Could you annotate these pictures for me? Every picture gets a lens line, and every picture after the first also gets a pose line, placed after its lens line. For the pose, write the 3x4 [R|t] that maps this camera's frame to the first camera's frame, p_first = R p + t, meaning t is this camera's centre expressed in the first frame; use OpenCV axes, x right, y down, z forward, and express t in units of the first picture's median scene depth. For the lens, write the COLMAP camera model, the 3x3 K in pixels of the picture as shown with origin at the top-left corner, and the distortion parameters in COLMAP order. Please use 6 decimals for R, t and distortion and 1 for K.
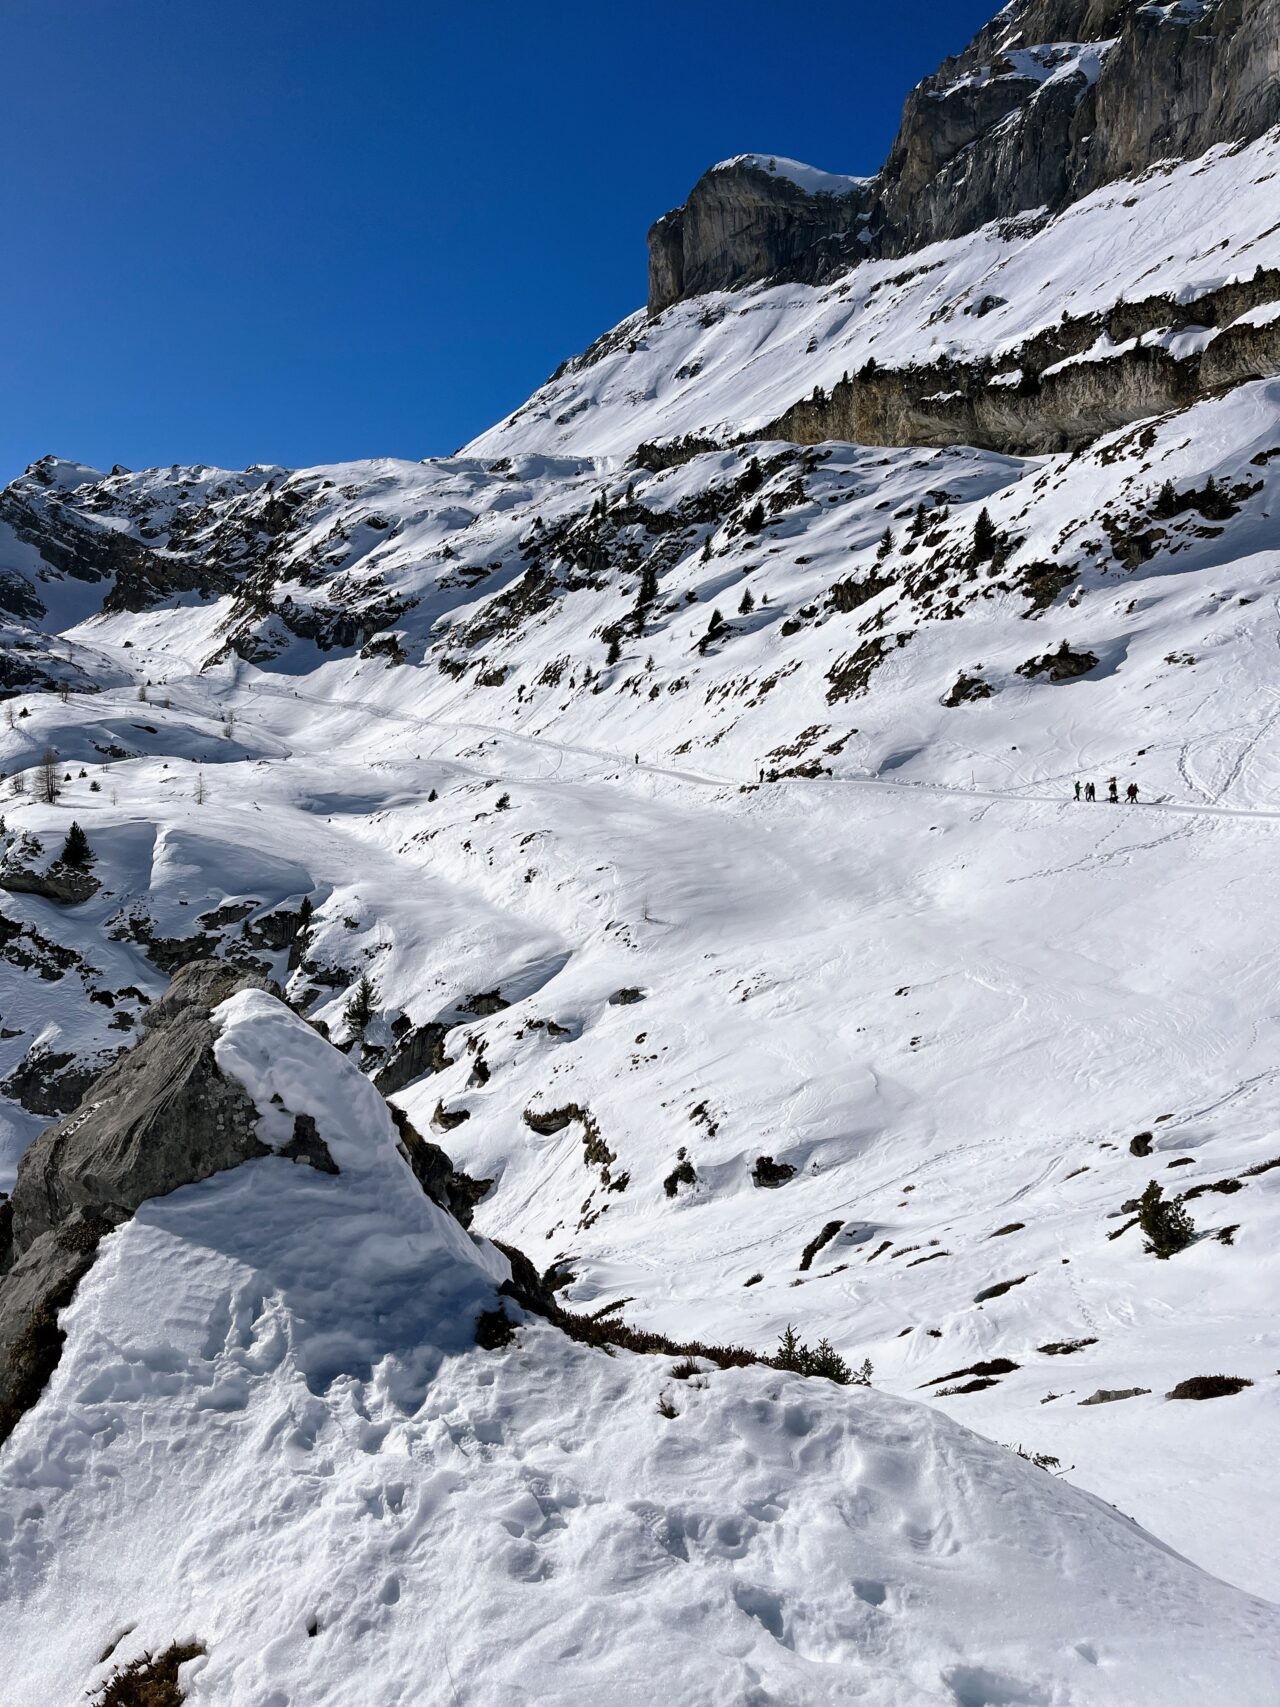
lens RADIAL K [[1213.1, 0, 682.7], [0, 1213.1, 855.9], [0, 0, 1]] dist [0.067214, -0.098159]
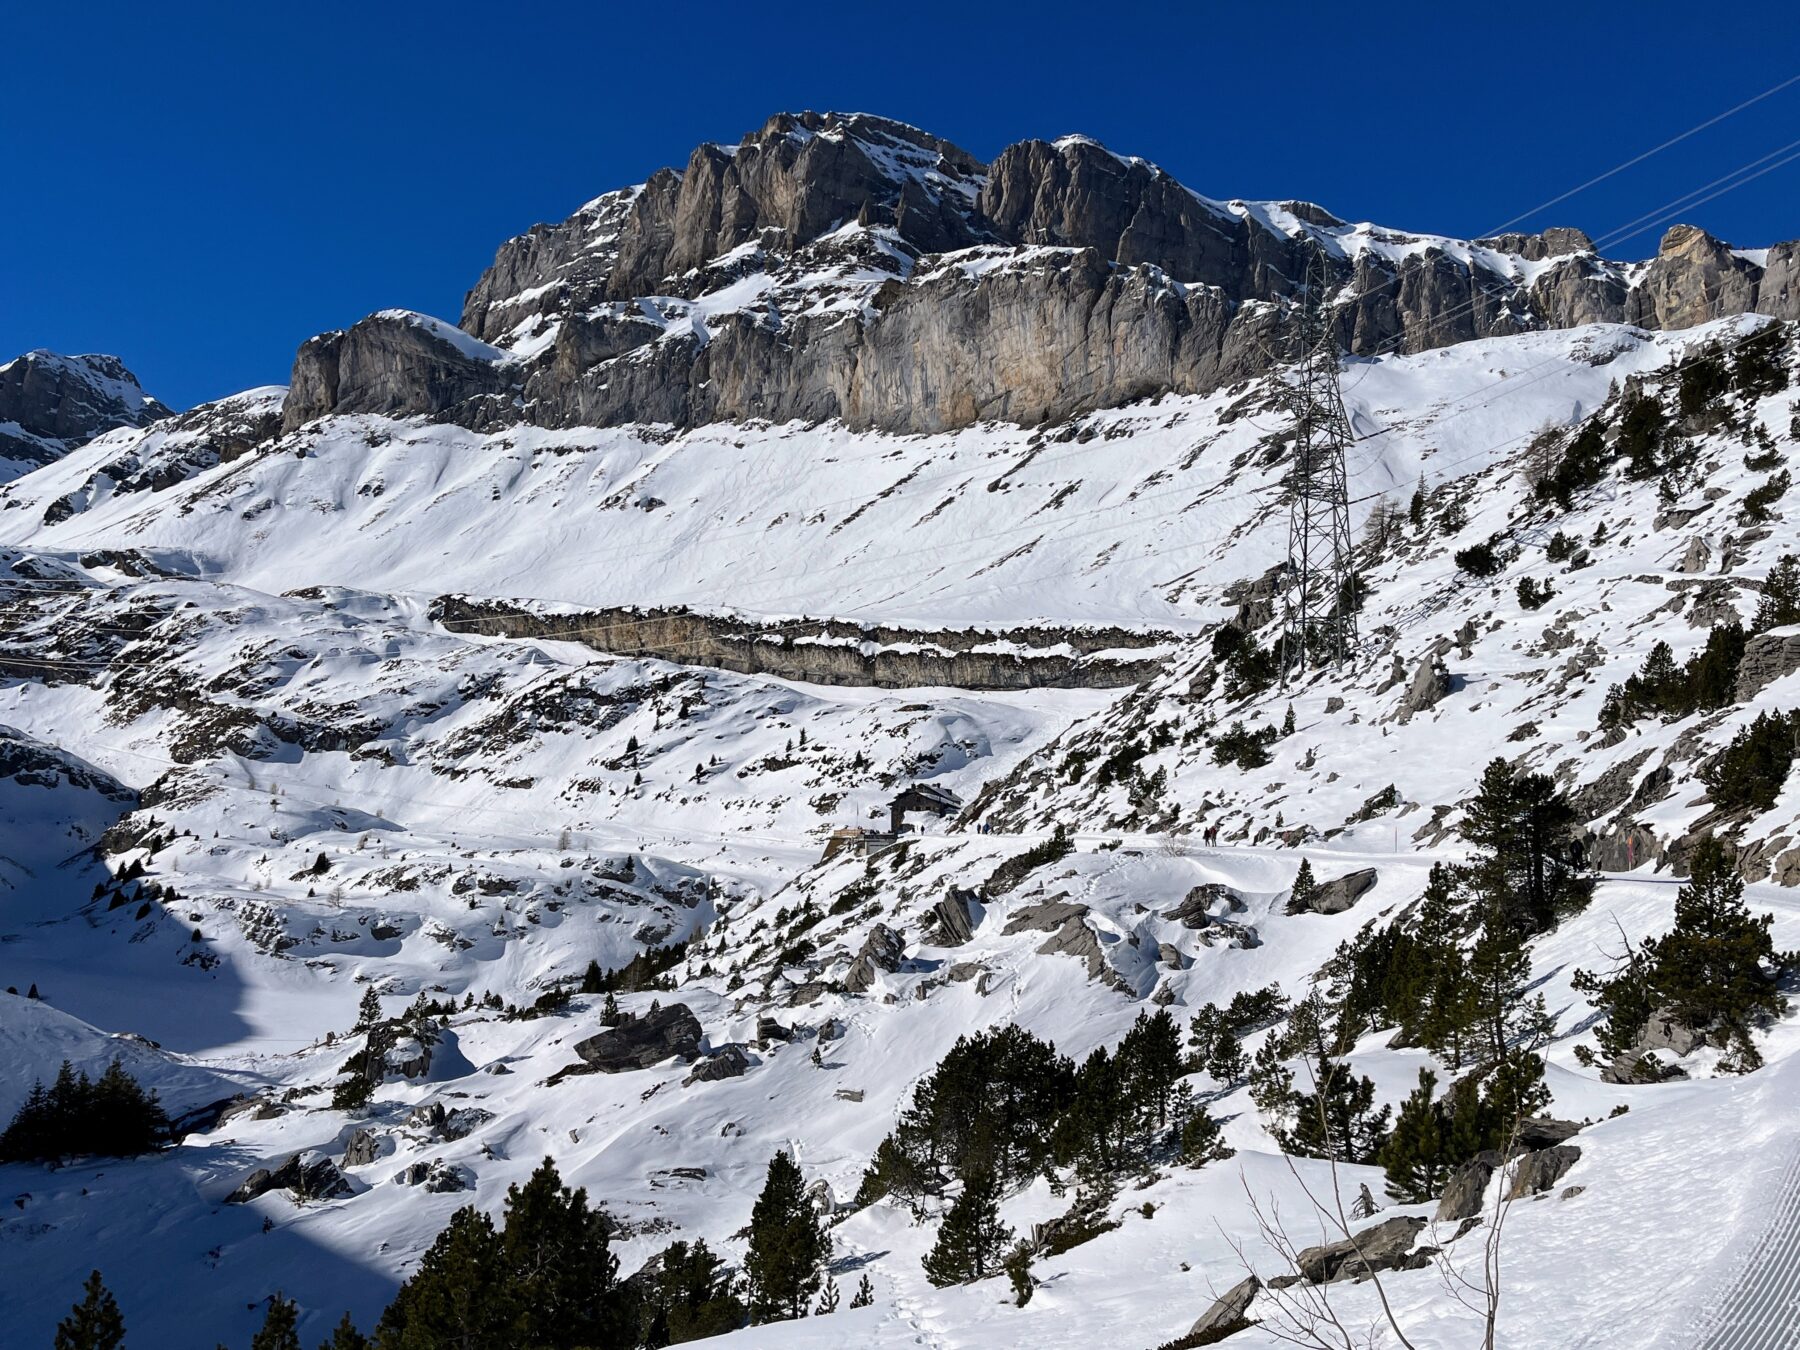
lens RADIAL K [[1361.6, 0, 900.0], [0, 1361.6, 675.0], [0, 0, 1]] dist [0.055279, -0.059312]
pose [[0.846207, 0.066597, 0.528677, -0.392772], [0.032504, 0.983860, -0.175962, 0.034048], [-0.531862, 0.166084, 0.830385, -0.504712]]
